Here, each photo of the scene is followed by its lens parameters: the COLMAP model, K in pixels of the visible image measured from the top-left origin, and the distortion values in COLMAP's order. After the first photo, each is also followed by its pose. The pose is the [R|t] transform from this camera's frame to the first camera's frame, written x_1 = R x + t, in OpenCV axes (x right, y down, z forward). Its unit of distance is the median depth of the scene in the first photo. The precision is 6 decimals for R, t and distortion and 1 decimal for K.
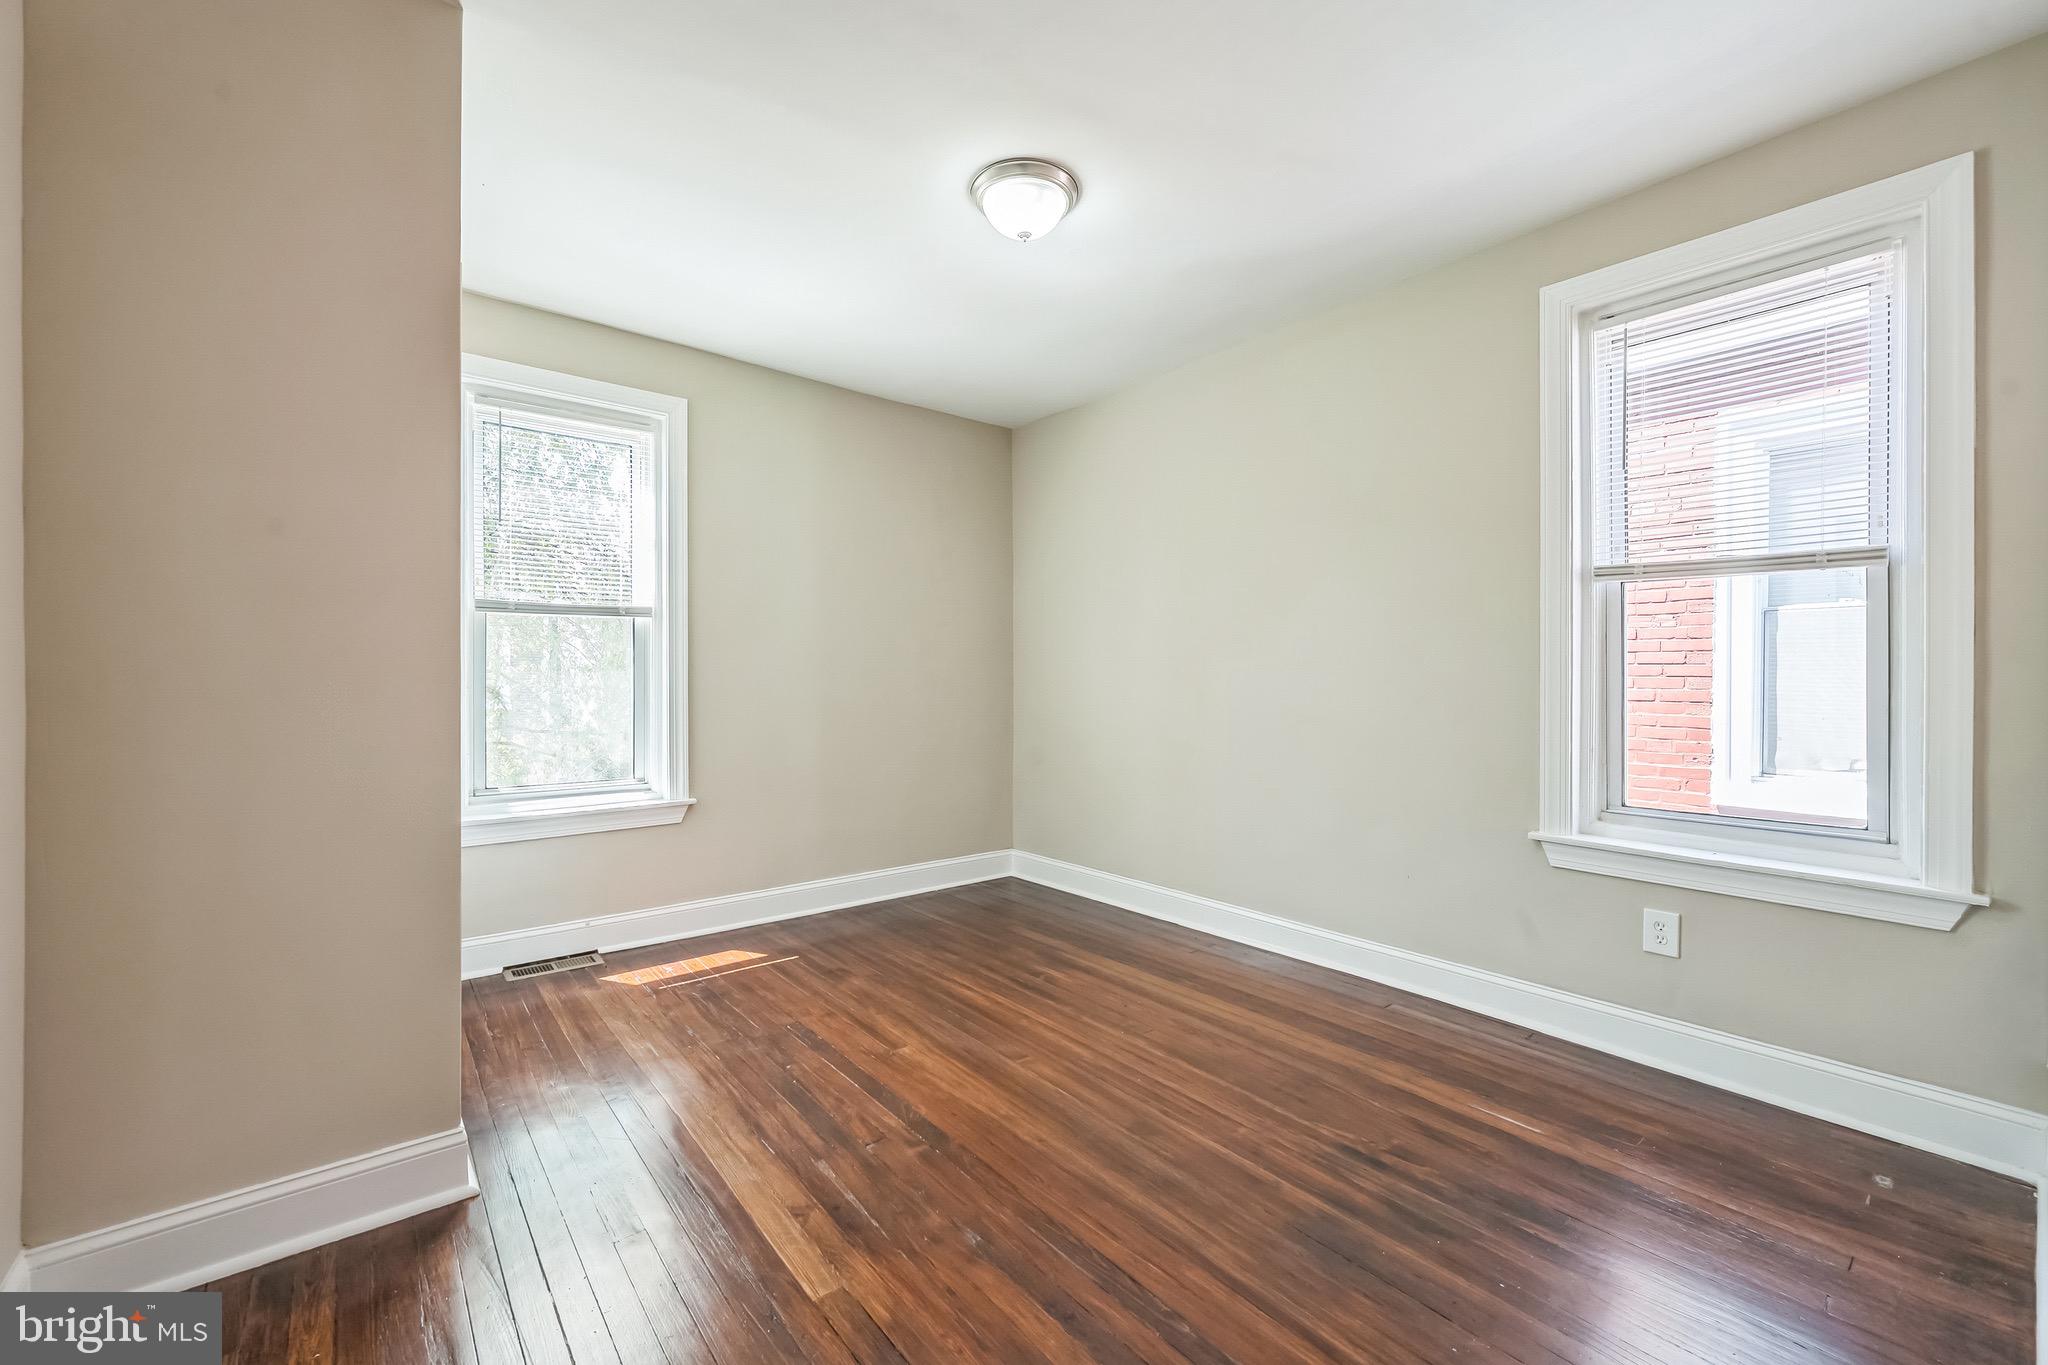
lens RADIAL K [[828.7, 0, 1024.0], [0, 828.7, 682.5], [0, 0, 1]] dist [0.001278, 0.000282]
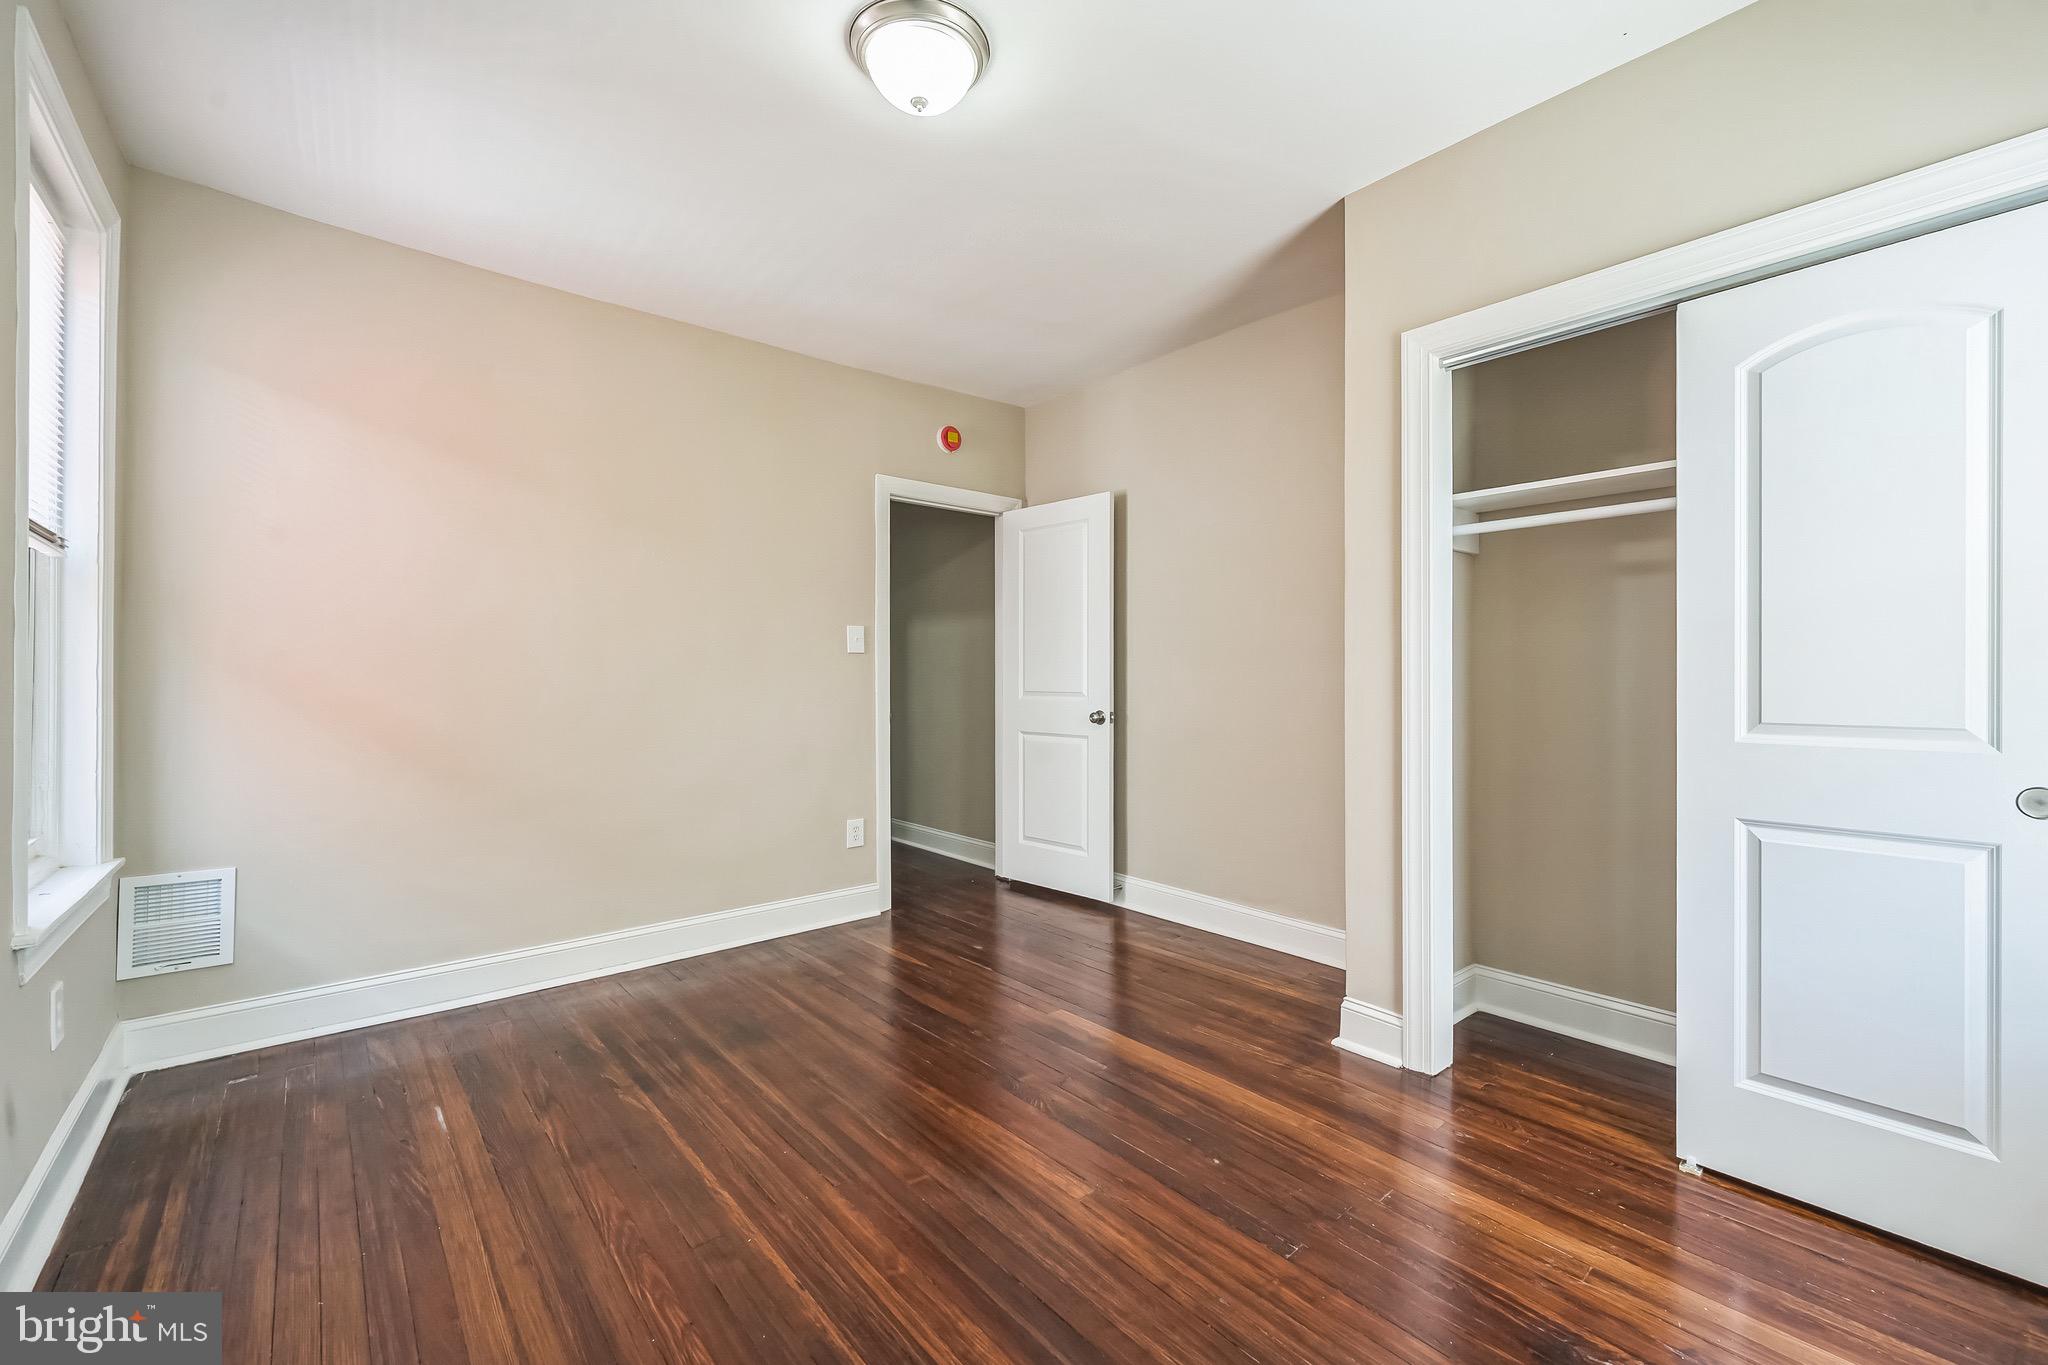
lens RADIAL K [[828.7, 0, 1024.0], [0, 828.7, 682.5], [0, 0, 1]] dist [0.001278, 0.000282]
pose [[-0.999715, -0.000997, -0.023870, -0.079317], [-0.001170, 0.999973, 0.007207, -0.002301], [0.023862, 0.007233, -0.999689, 1.781538]]
